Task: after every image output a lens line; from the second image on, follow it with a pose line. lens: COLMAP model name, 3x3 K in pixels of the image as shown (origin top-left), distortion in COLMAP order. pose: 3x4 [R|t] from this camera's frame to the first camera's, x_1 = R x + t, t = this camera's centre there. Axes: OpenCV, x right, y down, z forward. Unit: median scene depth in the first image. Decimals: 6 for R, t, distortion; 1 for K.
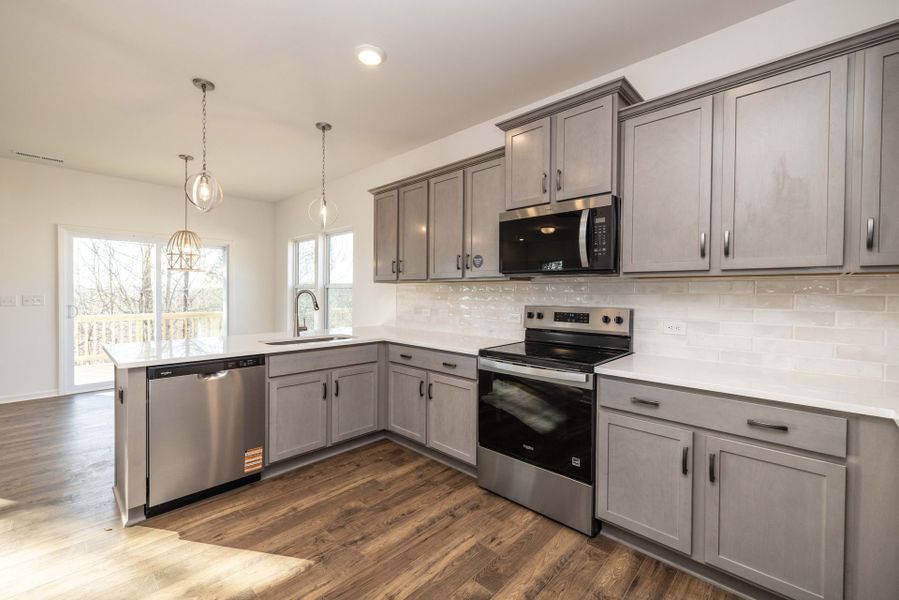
lens RADIAL K [[376.3, 0, 451.0], [0, 376.3, 296.5], [0, 0, 1]] dist [0.003505, -0.000123]
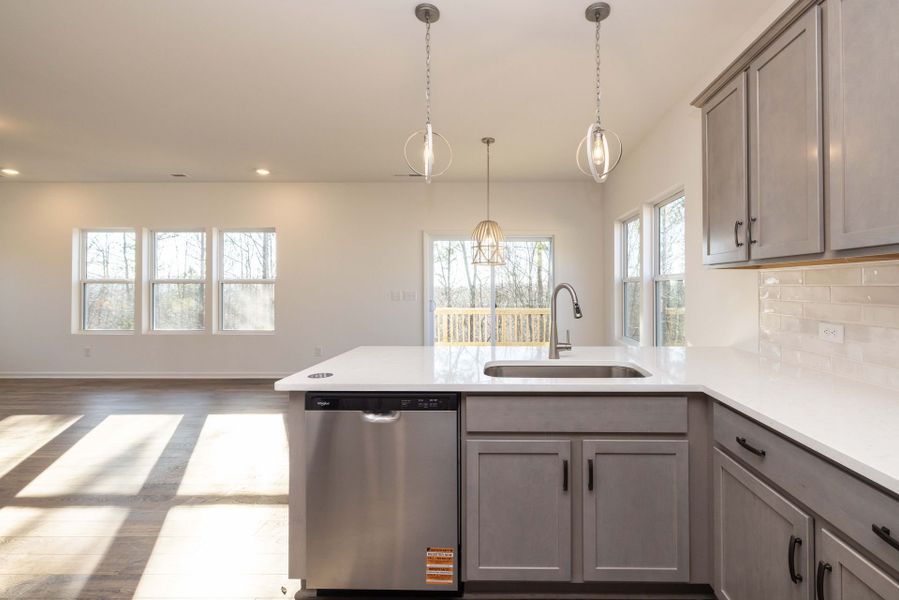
lens RADIAL K [[396.0, 0, 495.8], [0, 396.0, 282.6], [0, 0, 1]] dist [-0.003868, -0.000410]
pose [[0.683822, -0.014266, -0.729509, 0.002914], [-0.003264, 0.999739, -0.022611, -0.005016], [0.729641, 0.017843, 0.683597, 0.552155]]
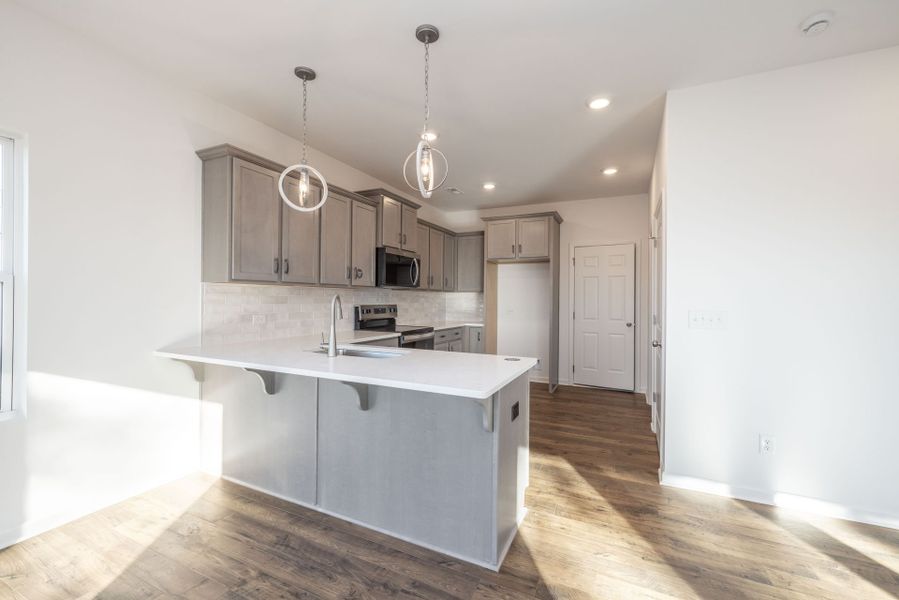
lens RADIAL K [[376.3, 0, 450.8], [0, 376.3, 300.1], [0, 0, 1]] dist [0.003505, -0.000123]
pose [[-0.311572, -0.011308, 0.950155, -1.364876], [0.001952, 0.999919, 0.012540, -0.015504], [-0.950221, 0.005762, -0.311524, 1.152802]]
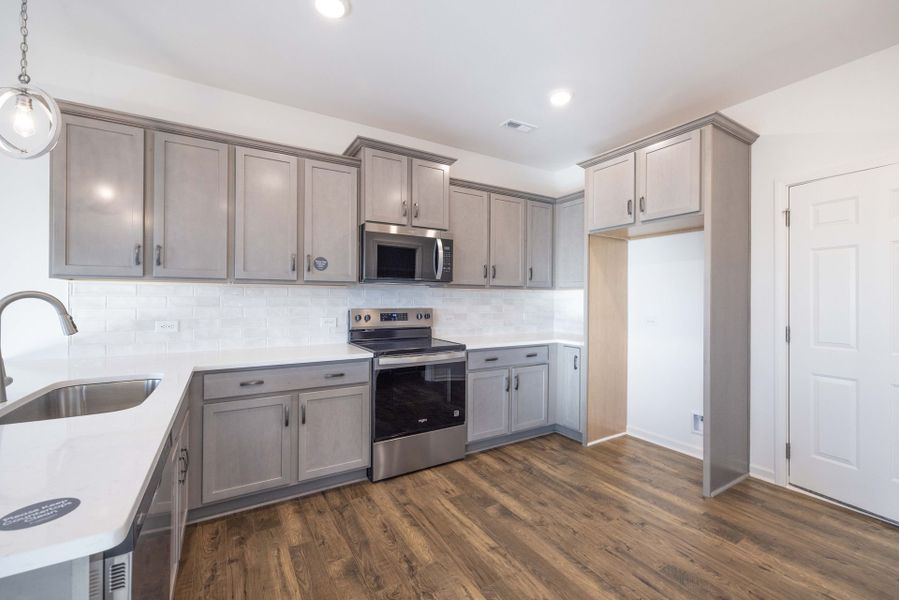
lens RADIAL K [[376.3, 0, 448.0], [0, 376.3, 299.0], [0, 0, 1]] dist [0.003505, -0.000123]
pose [[0.266129, -0.003480, 0.963931, -0.779393], [0.010045, 0.999949, 0.000837, -0.003478], [-0.963885, 0.009460, 0.266151, 0.461700]]
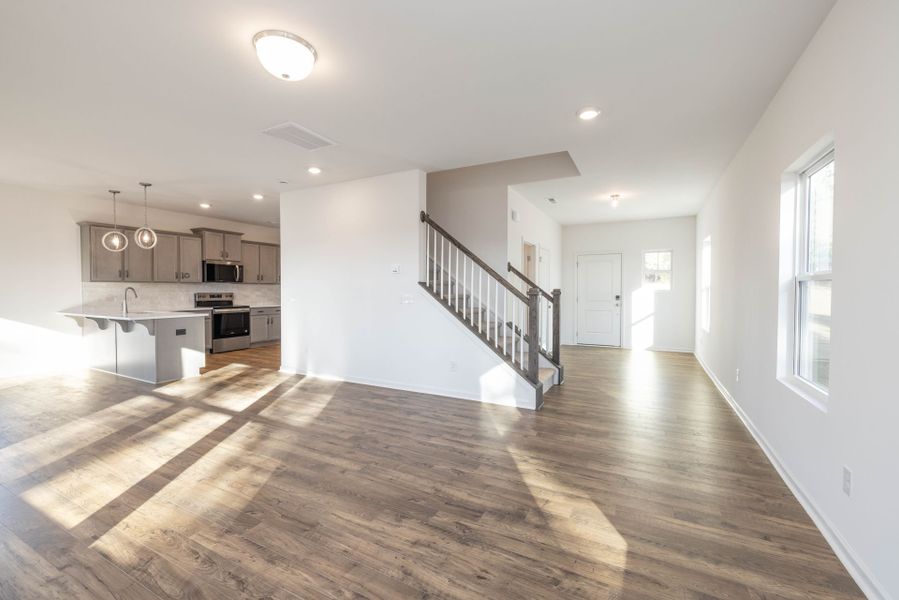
lens RADIAL K [[376.3, 0, 451.9], [0, 376.3, 299.4], [0, 0, 1]] dist [0.003505, -0.000123]
pose [[-0.274034, -0.033247, 0.961145, -2.917876], [0.006714, 0.999312, 0.036482, -0.015484], [-0.961697, 0.016450, -0.273622, -0.000386]]
